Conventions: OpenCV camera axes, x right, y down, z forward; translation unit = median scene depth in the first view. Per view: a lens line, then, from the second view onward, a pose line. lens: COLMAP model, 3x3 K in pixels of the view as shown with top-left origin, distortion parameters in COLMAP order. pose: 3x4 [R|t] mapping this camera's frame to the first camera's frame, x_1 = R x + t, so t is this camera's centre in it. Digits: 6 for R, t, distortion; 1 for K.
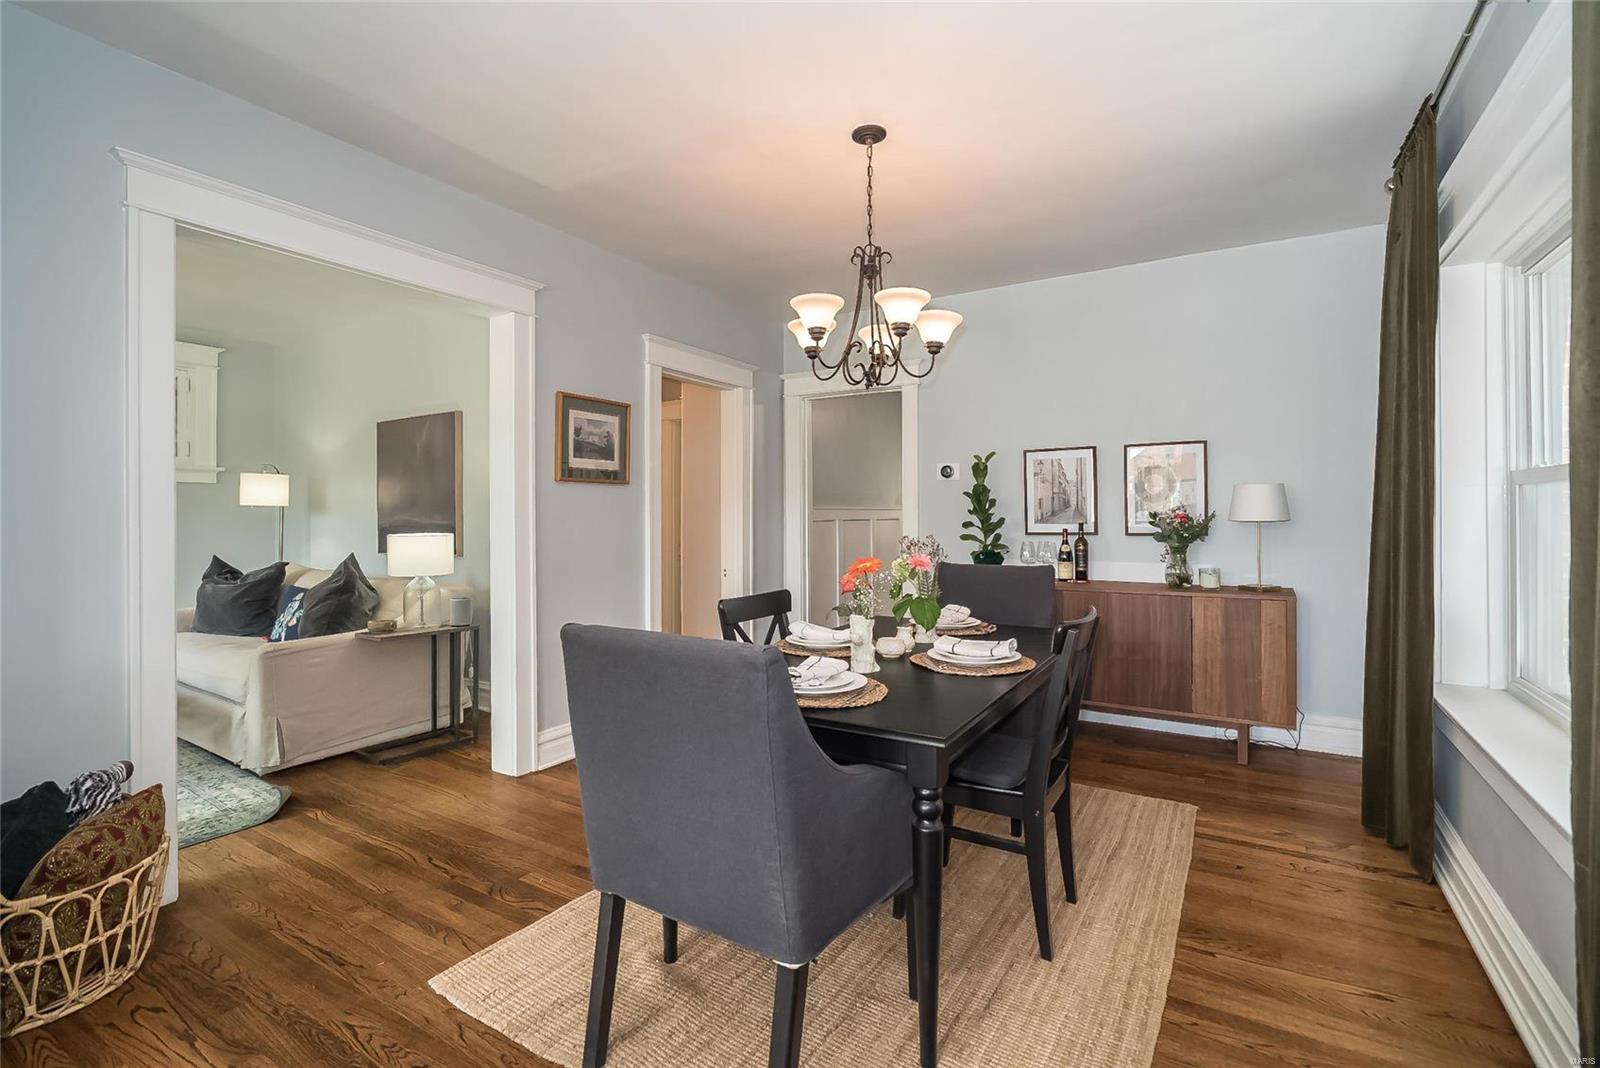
lens RADIAL K [[724.1, 0, 798.4], [0, 724.1, 521.8], [0, 0, 1]] dist [0.003025, 0.001110]
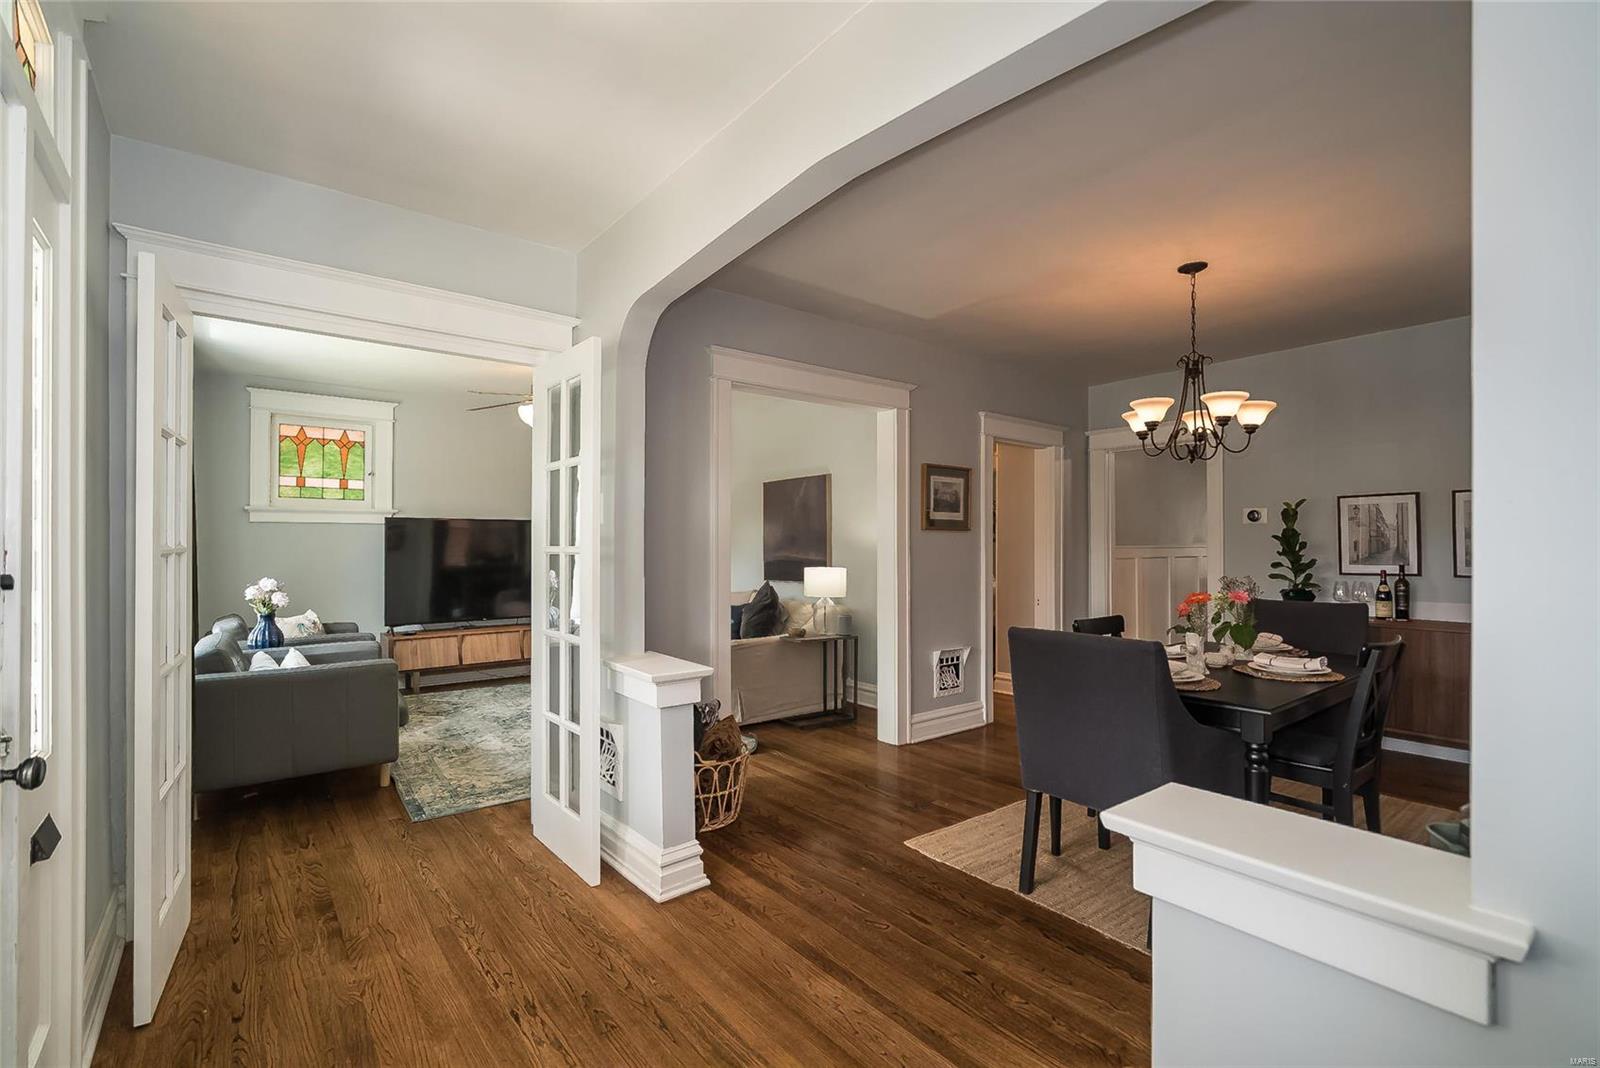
lens RADIAL K [[724.1, 0, 803.8], [0, 724.1, 544.3], [0, 0, 1]] dist [0.003025, 0.001110]
pose [[0.943292, 0.002647, -0.331953, -0.096531], [-0.006284, 0.999931, -0.009884, -0.014737], [0.331904, 0.011409, 0.943244, -0.343489]]
